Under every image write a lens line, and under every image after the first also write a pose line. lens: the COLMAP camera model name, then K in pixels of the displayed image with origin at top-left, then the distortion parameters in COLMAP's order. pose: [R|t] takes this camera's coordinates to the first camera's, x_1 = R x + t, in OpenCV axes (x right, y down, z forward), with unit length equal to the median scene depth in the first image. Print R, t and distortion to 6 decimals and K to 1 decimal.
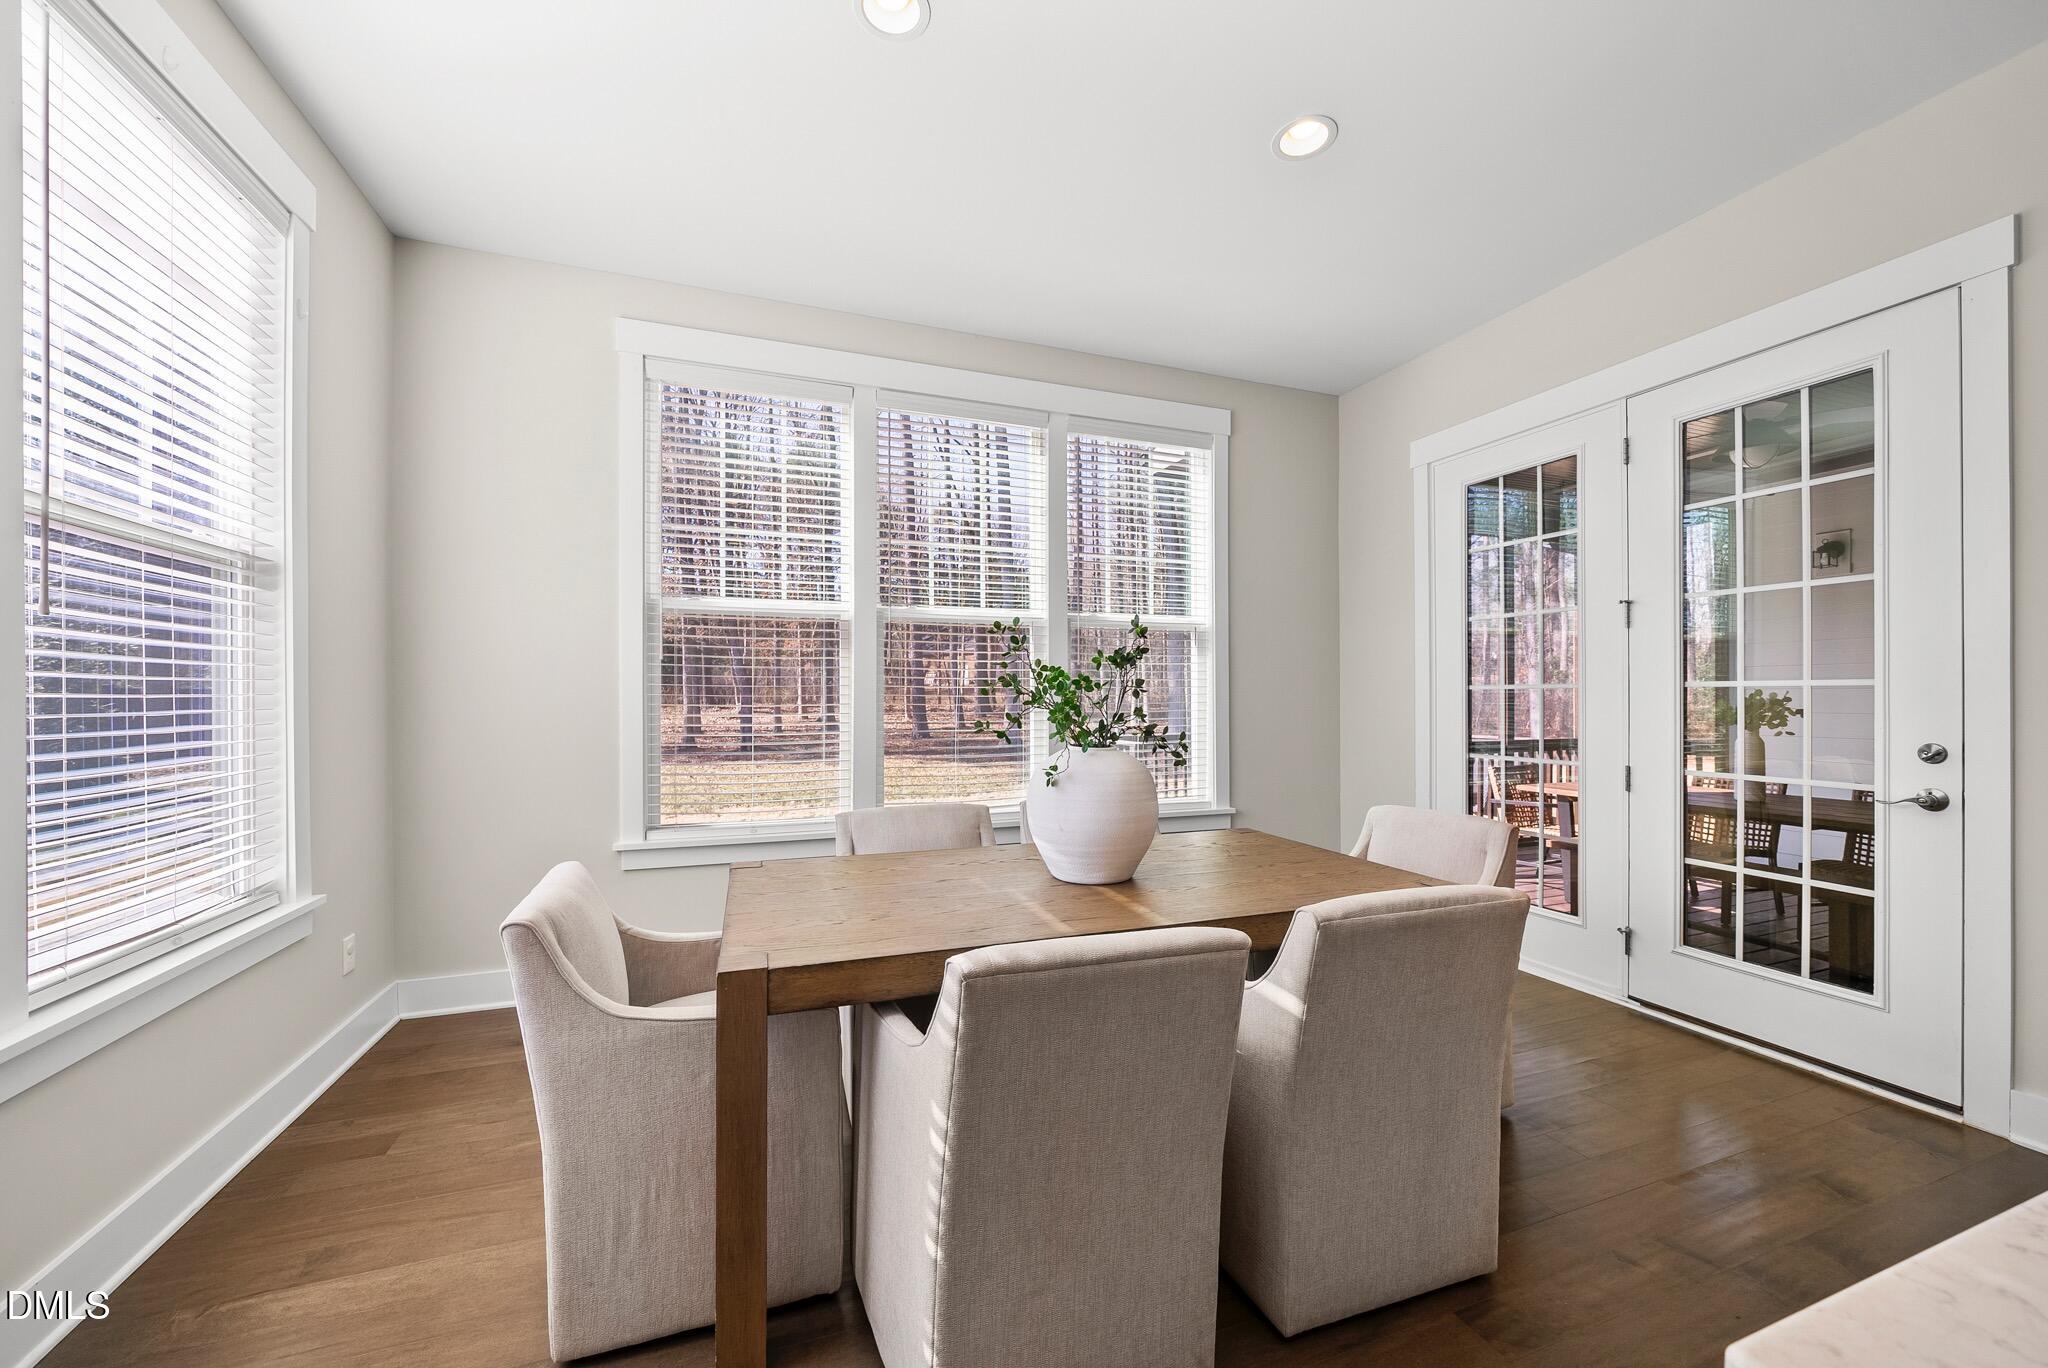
lens RADIAL K [[764.2, 0, 1011.4], [0, 764.2, 694.2], [0, 0, 1]] dist [-0.007130, -0.000402]
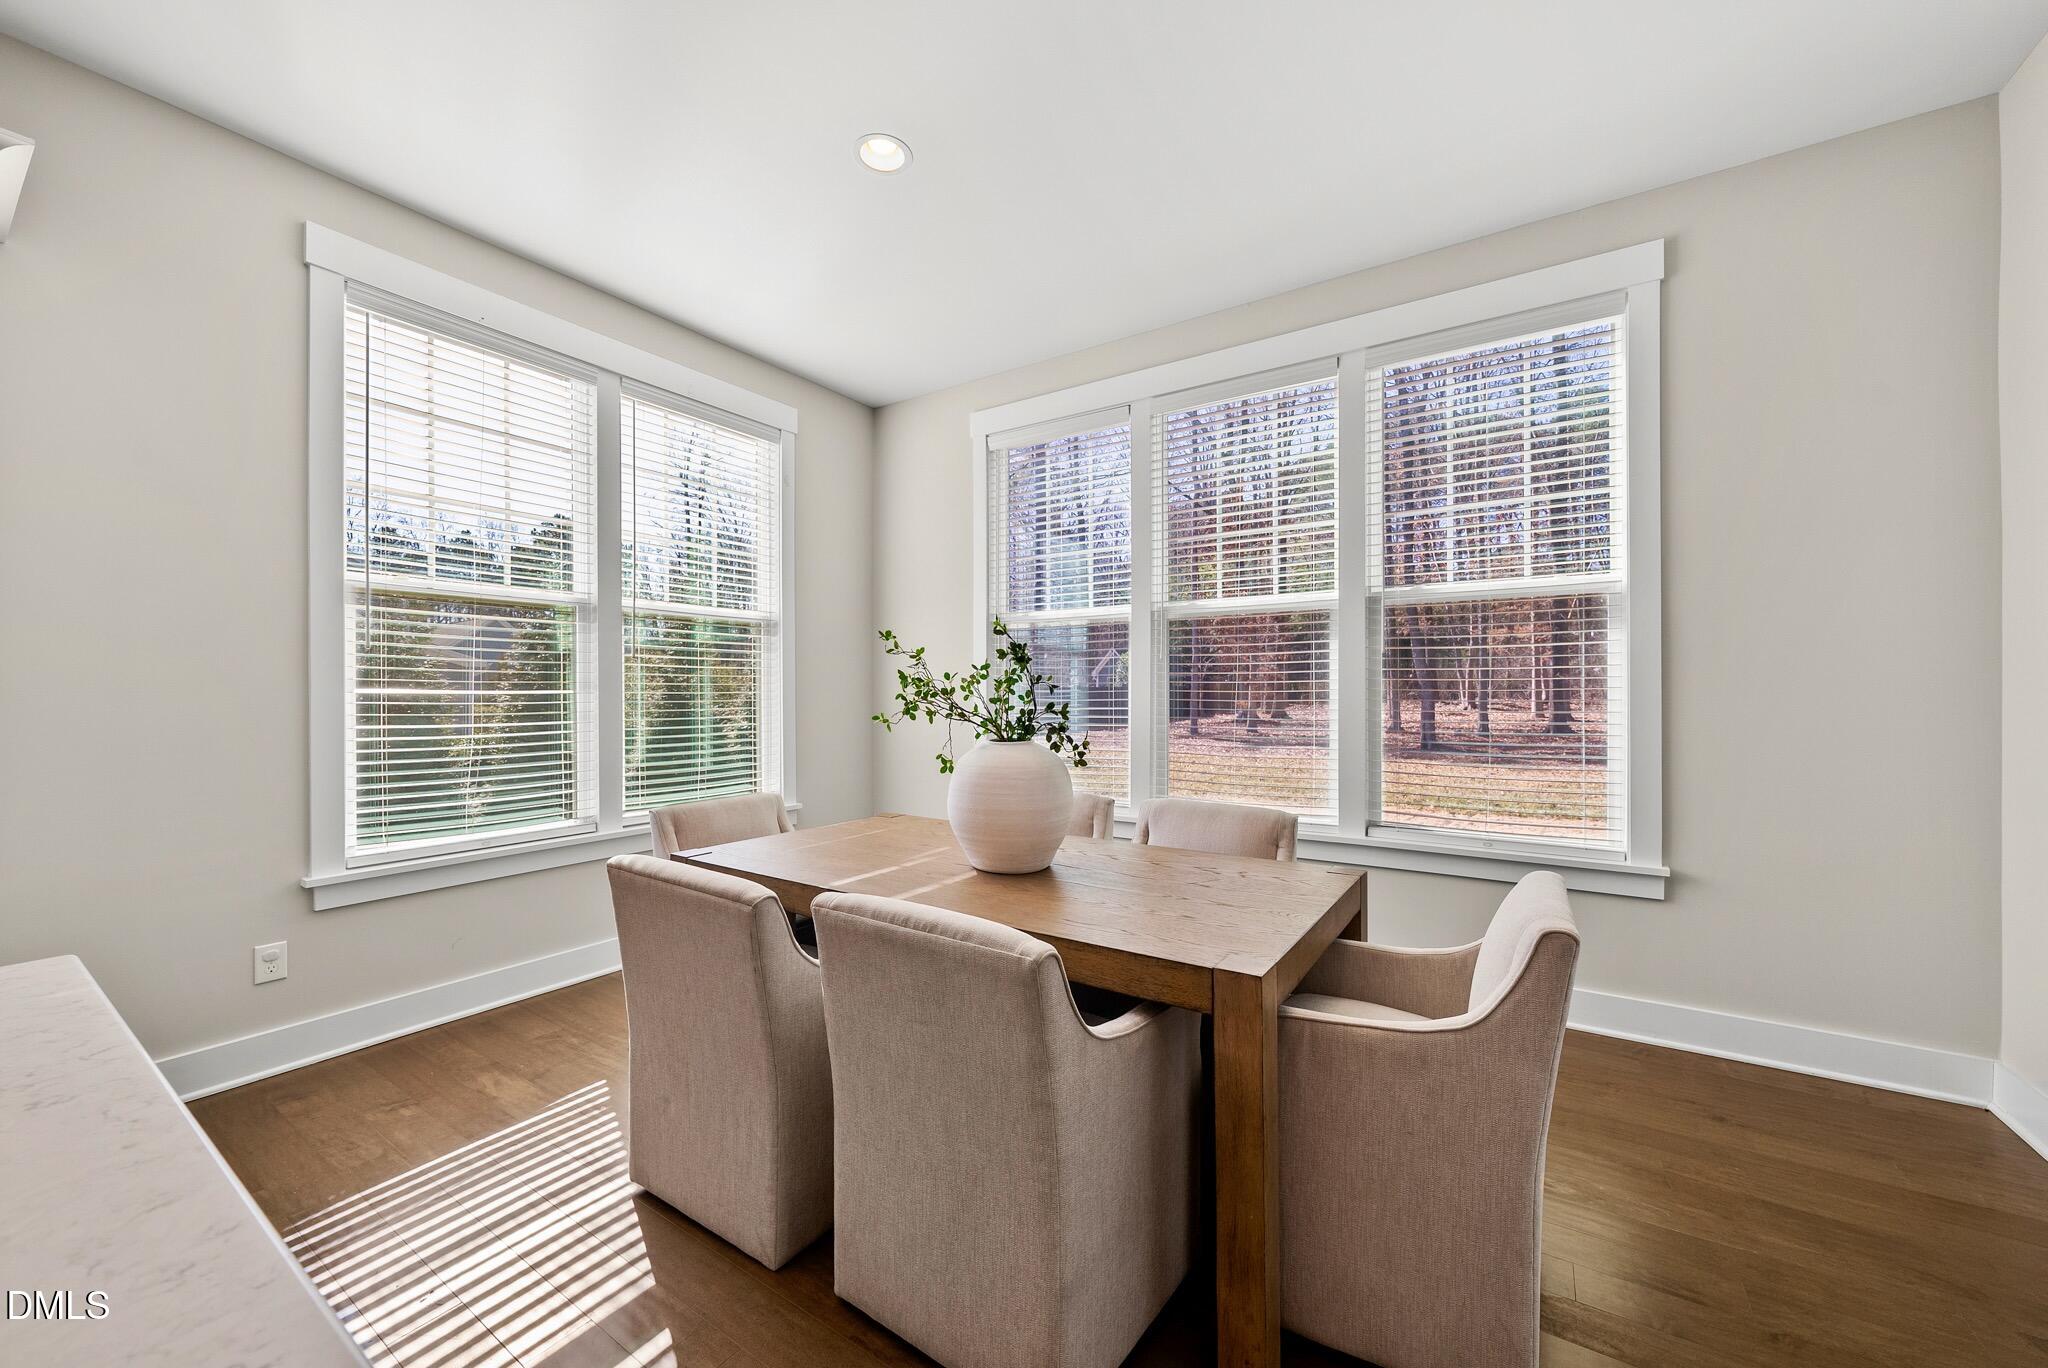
lens RADIAL K [[764.2, 0, 980.1], [0, 764.2, 682.3], [0, 0, 1]] dist [-0.007130, -0.000402]
pose [[0.585677, -0.012749, -0.810444, 0.292773], [0.005818, 0.999917, -0.011525, 0.000212], [0.810524, 0.002035, 0.585703, 0.108899]]
